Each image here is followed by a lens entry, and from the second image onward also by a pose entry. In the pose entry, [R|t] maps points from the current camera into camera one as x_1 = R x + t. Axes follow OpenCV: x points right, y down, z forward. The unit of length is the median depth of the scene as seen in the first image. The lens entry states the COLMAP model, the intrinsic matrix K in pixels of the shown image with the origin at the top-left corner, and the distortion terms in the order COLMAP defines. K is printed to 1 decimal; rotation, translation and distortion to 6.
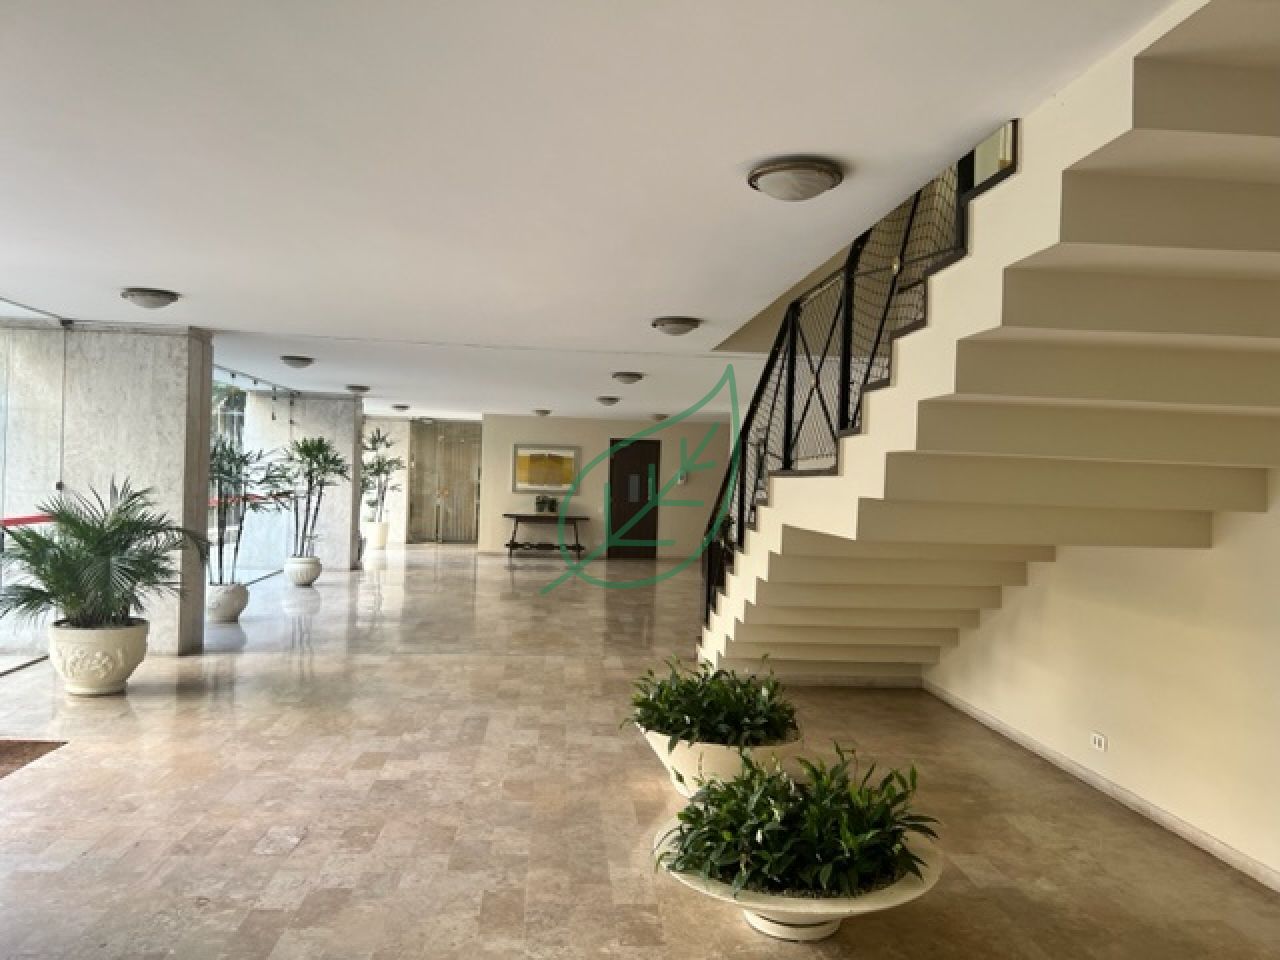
lens RADIAL K [[976.6, 0, 638.0], [0, 976.6, 479.5], [0, 0, 1]] dist [0.042164, -0.036685]
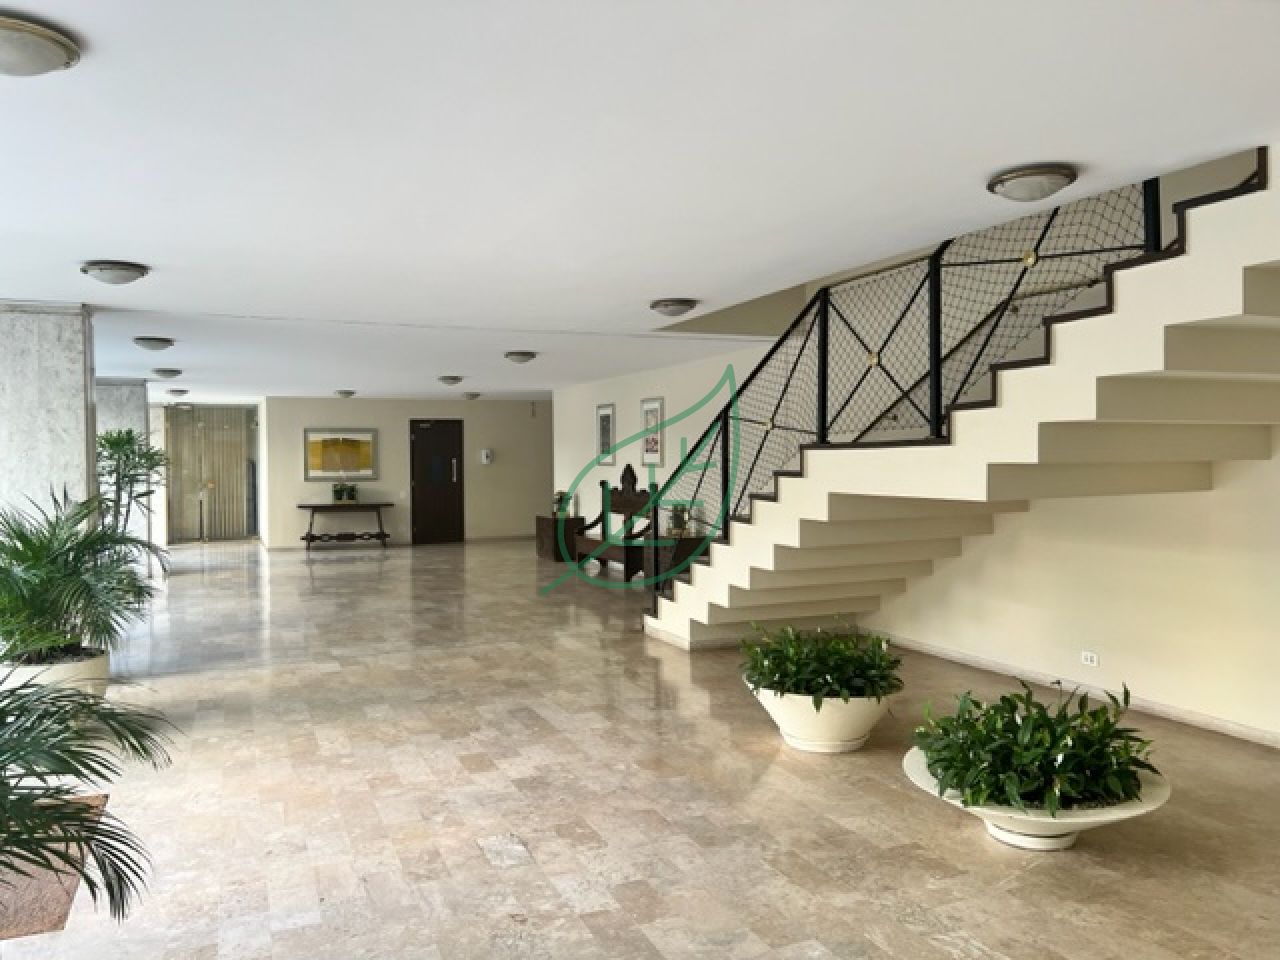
lens RADIAL K [[976.6, 0, 638.2], [0, 976.6, 476.7], [0, 0, 1]] dist [0.042164, -0.036685]
pose [[0.945242, -0.051595, 0.322266, -0.377135], [0.044421, 0.998575, 0.029581, -0.012842], [-0.323333, -0.013646, 0.946187, 0.043358]]
